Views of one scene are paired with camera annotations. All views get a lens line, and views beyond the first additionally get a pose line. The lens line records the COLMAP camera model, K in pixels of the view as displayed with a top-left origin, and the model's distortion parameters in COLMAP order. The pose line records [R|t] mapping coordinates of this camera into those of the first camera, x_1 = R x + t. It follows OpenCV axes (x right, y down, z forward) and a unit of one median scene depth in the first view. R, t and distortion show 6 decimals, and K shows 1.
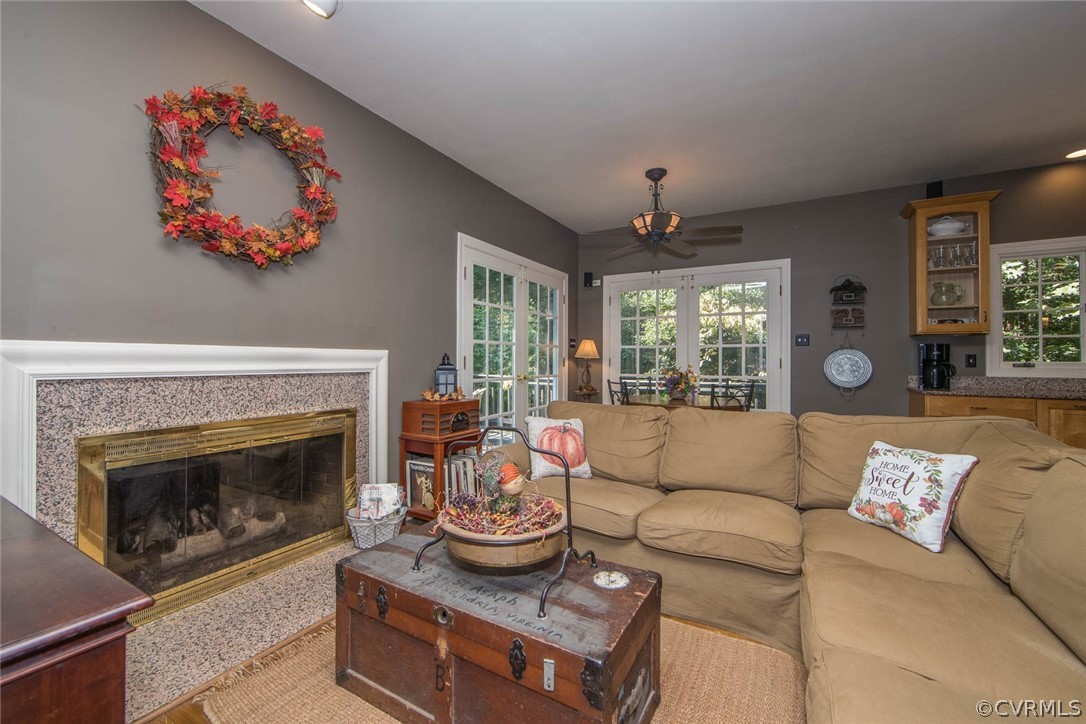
lens RADIAL K [[442.4, 0, 539.9], [0, 442.4, 358.8], [0, 0, 1]] dist [-0.007012, 0.000353]
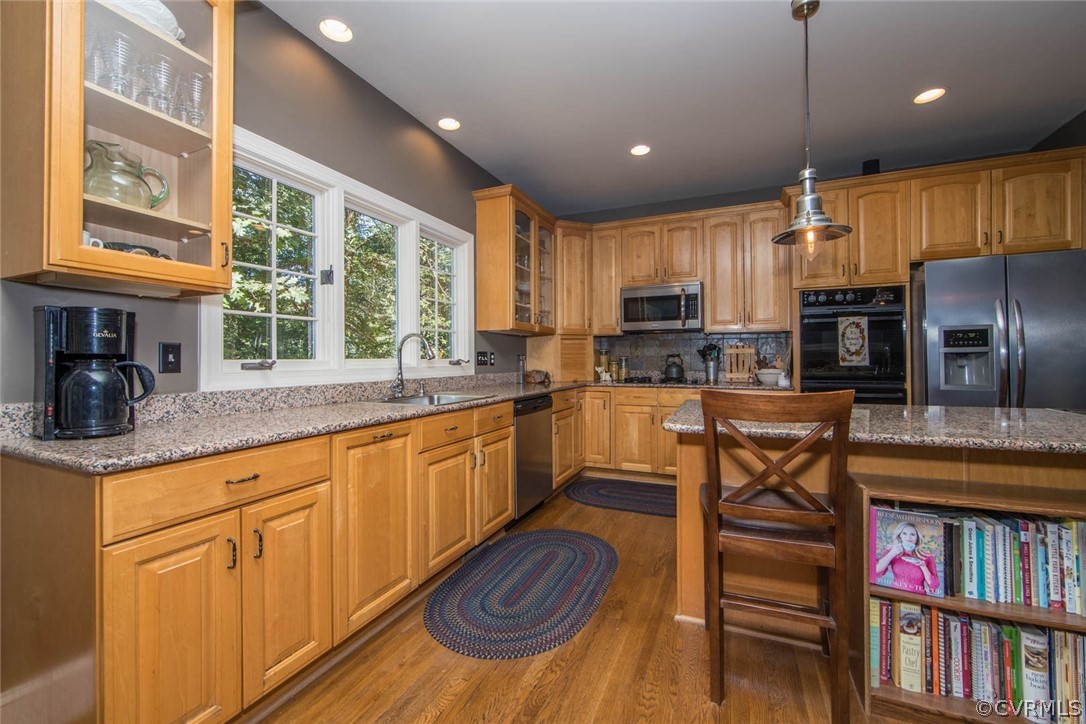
lens RADIAL K [[442.4, 0, 539.3], [0, 442.4, 359.1], [0, 0, 1]] dist [-0.007012, 0.000353]
pose [[-0.092769, 0.002317, 0.995685, 0.526808], [0.004218, 0.999989, -0.001934, 0.008653], [-0.995679, 0.004020, -0.092778, 0.692285]]
